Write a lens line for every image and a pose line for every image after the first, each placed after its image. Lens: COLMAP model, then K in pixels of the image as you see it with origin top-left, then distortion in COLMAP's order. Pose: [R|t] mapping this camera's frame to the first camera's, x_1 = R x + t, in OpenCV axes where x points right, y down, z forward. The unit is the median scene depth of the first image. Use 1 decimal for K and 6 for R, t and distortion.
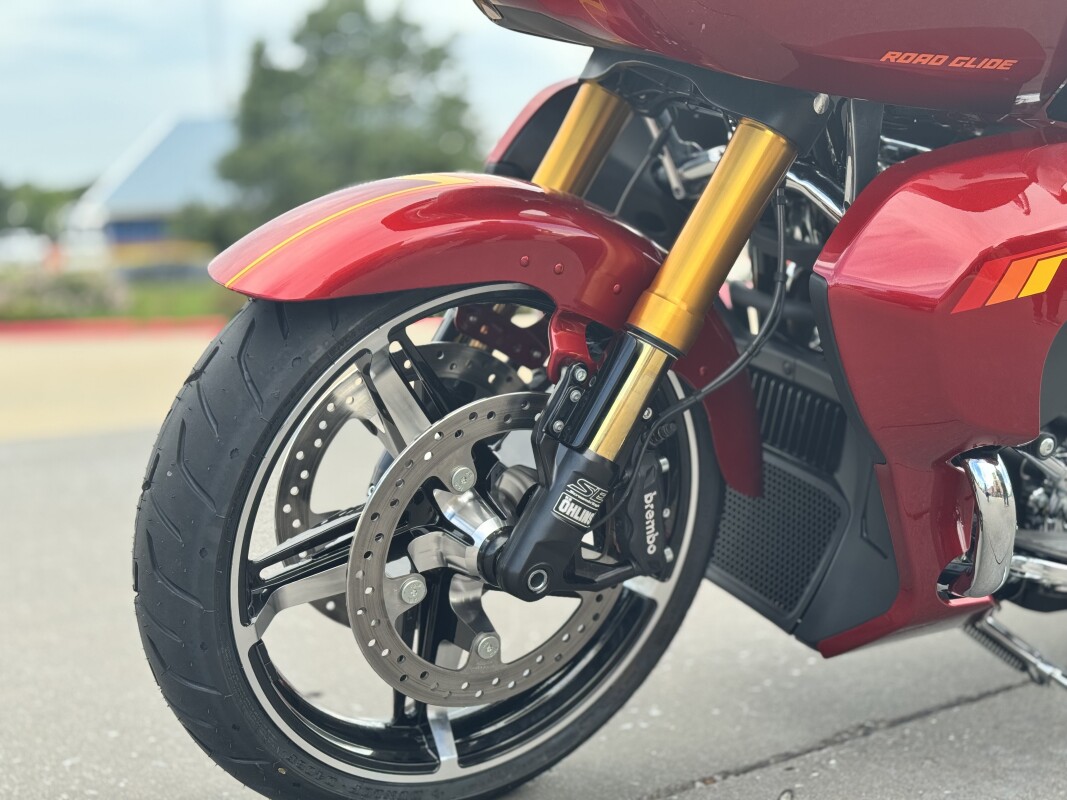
lens RADIAL K [[1472.7, 0, 529.5], [0, 1472.7, 377.9], [0, 0, 1]] dist [0.103690, -0.054194]
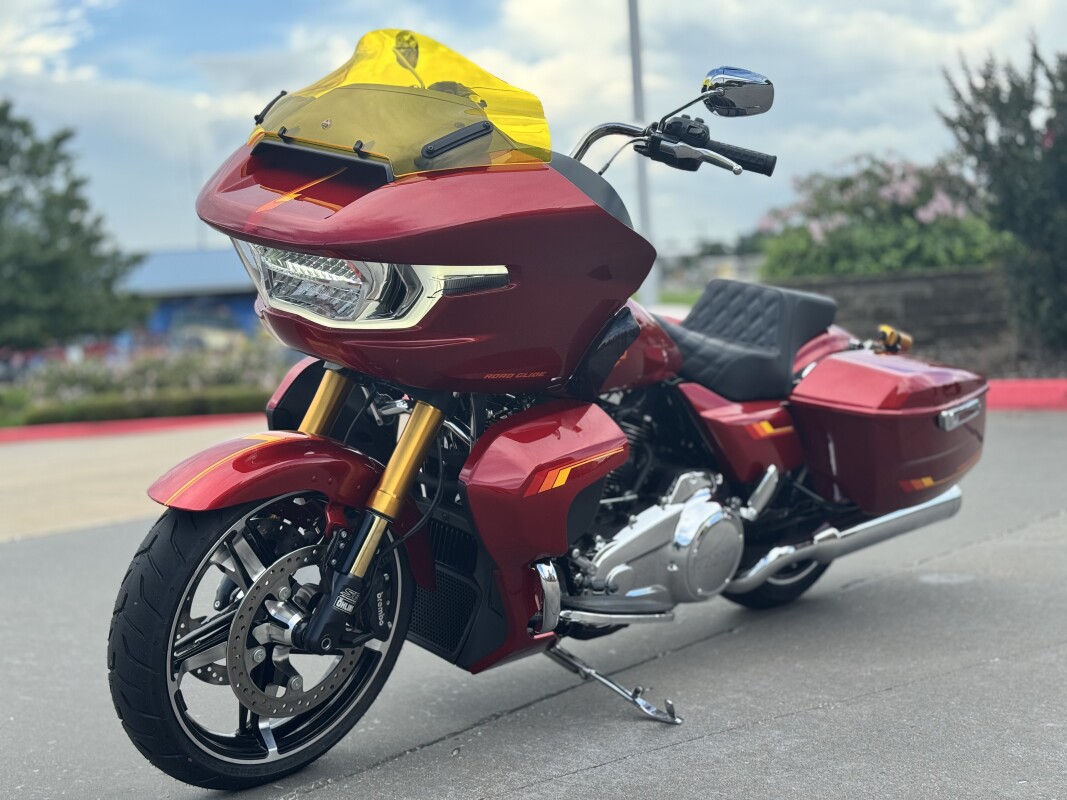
lens RADIAL K [[1472.7, 0, 529.5], [0, 1472.7, 377.9], [0, 0, 1]] dist [0.103690, -0.054194]
pose [[0.967410, -0.040305, 0.249986, -0.183793], [0.054947, 0.997141, -0.051870, -0.083208], [-0.247181, 0.063916, 0.966859, -0.847480]]
